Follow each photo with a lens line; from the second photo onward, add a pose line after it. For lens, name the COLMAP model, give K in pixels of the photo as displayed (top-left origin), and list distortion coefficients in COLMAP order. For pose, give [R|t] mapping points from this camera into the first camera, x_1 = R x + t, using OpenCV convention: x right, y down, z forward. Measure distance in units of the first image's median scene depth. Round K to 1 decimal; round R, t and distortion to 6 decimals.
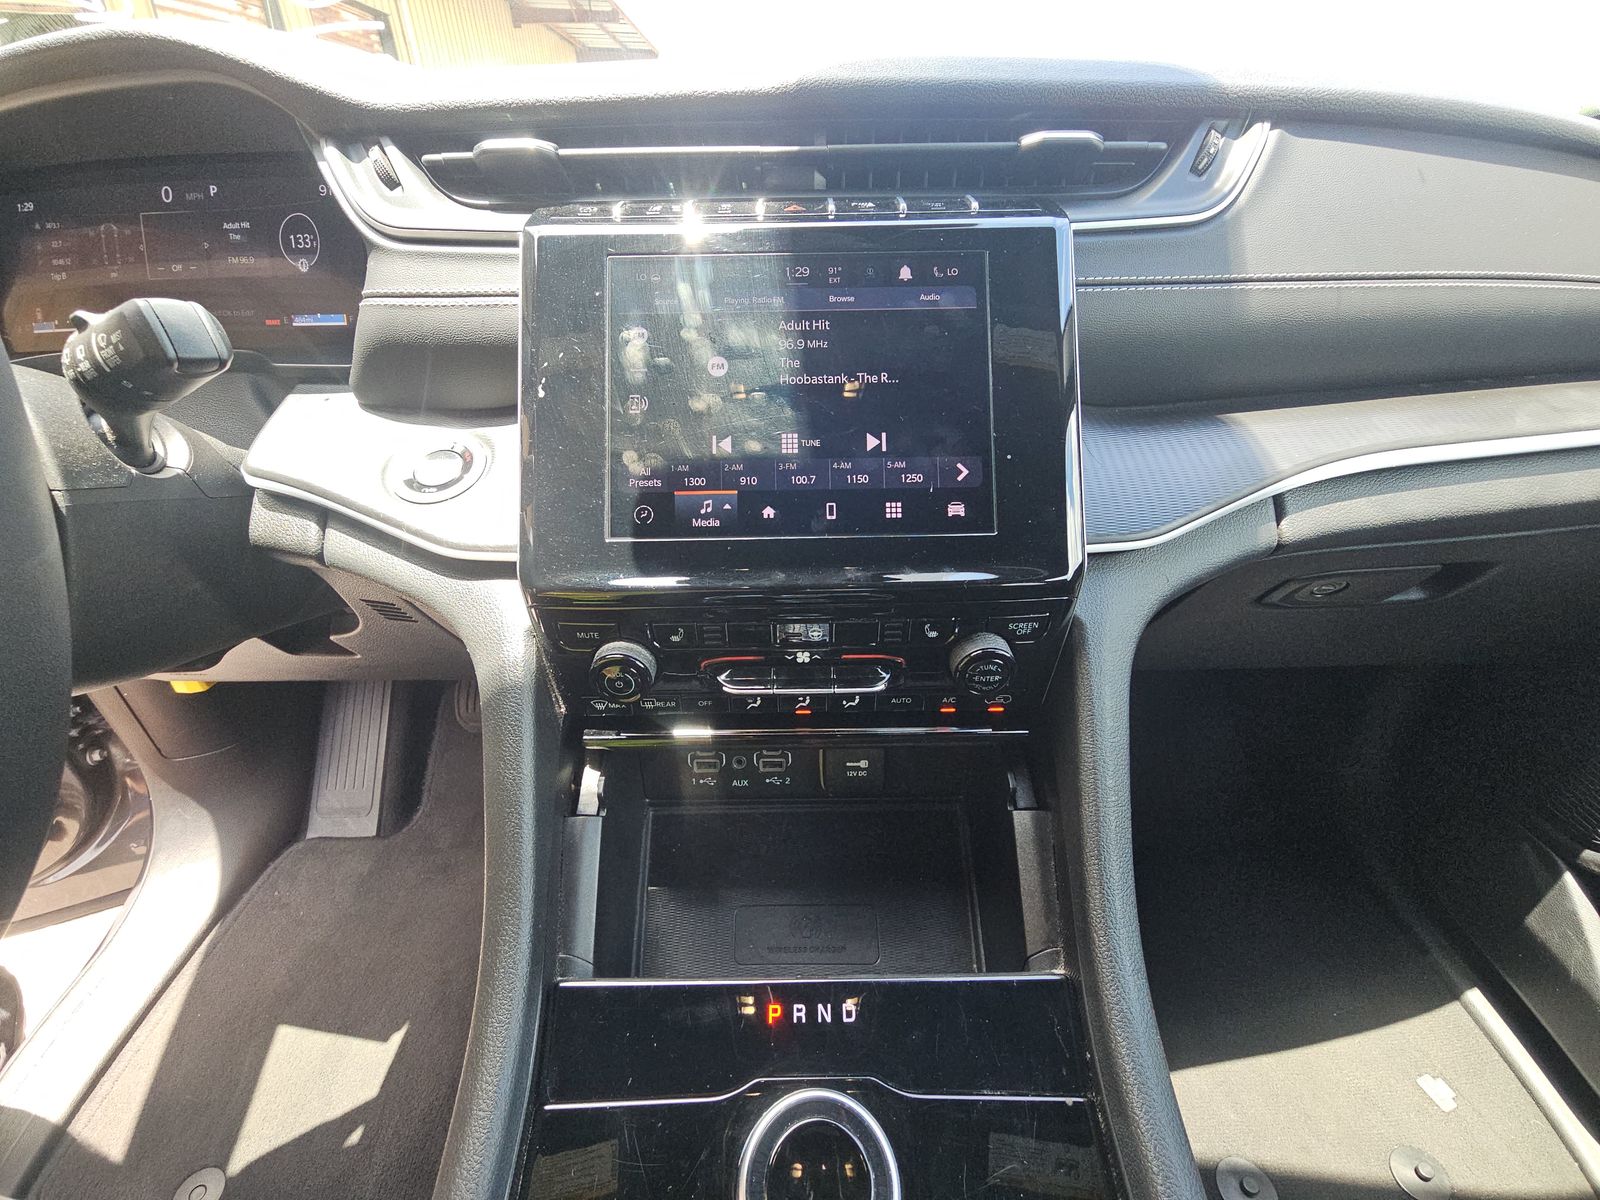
lens RADIAL K [[634.1, 0, 893.7], [0, 634.1, 613.0], [0, 0, 1]] dist [0.013682, -0.008736]
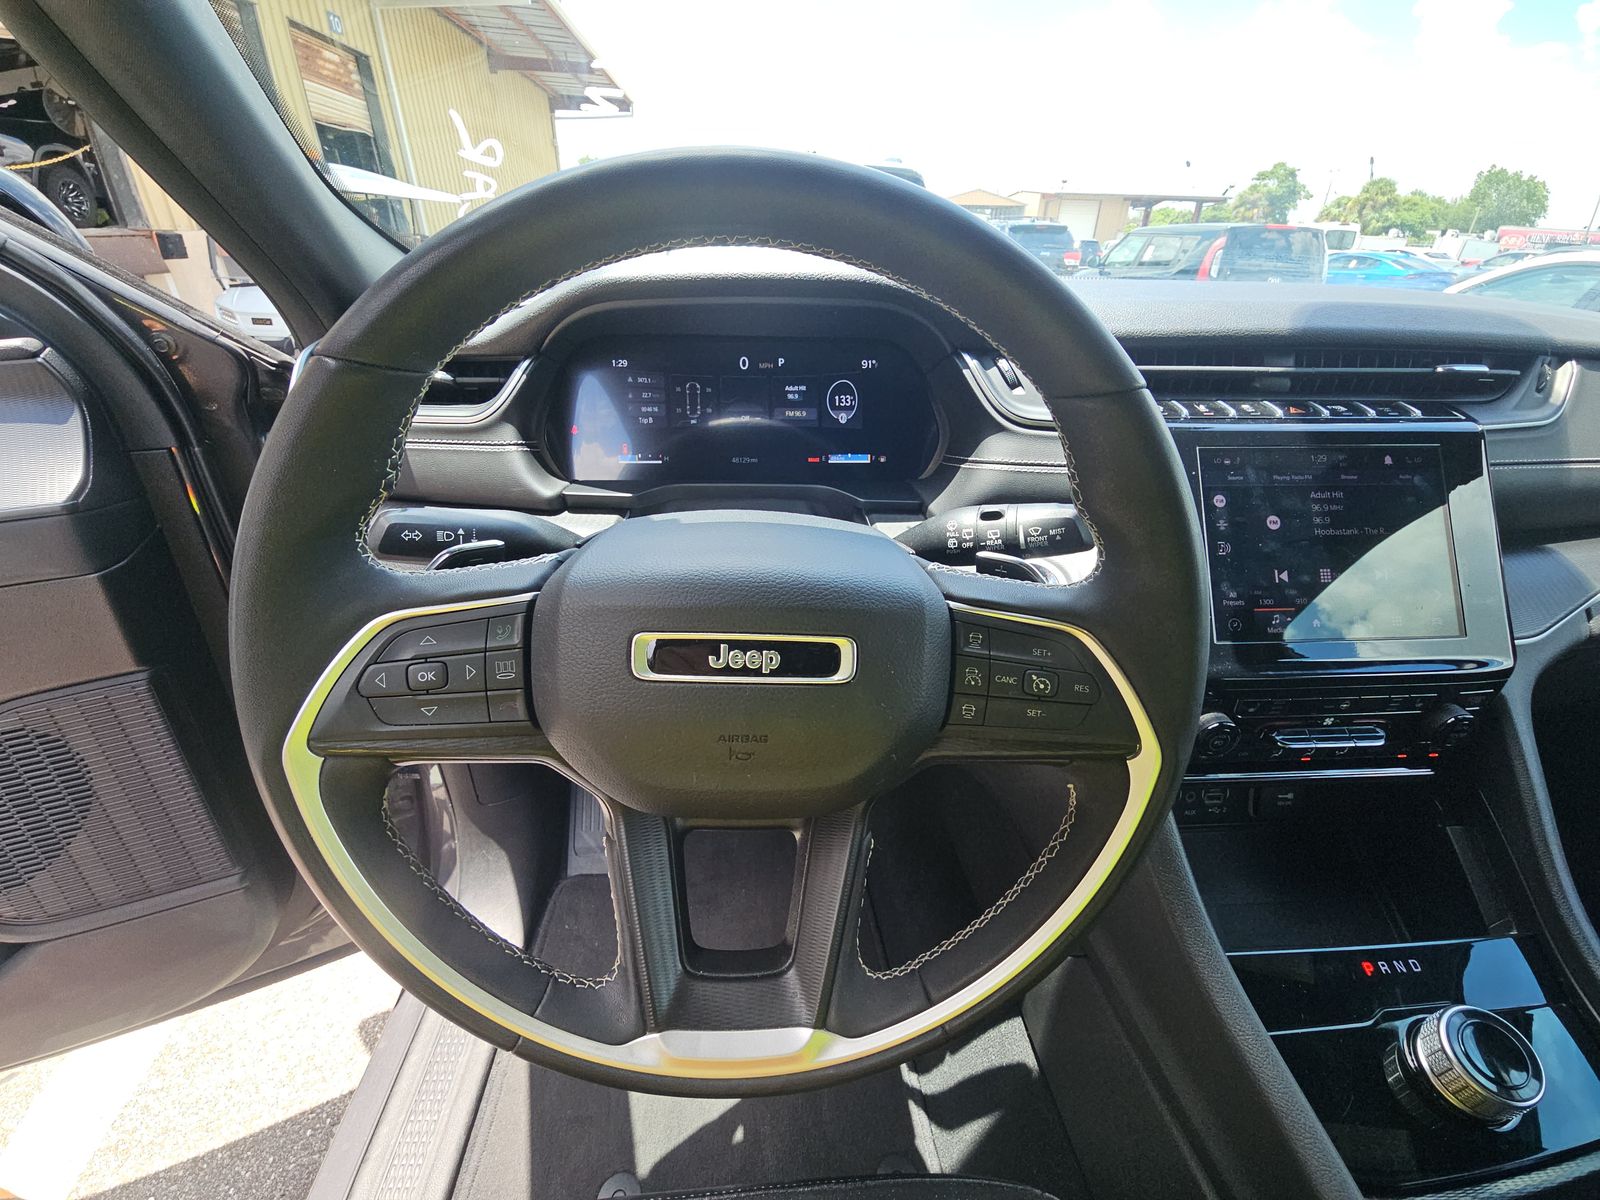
lens RADIAL K [[656.9, 0, 791.3], [0, 656.9, 604.6], [0, 0, 1]] dist [0.022822, -0.016296]
pose [[0.997577, -0.002573, 0.069525, -1.375421], [0.005657, 0.999007, -0.044197, -0.128300], [-0.069342, 0.044484, 0.996601, -0.395241]]
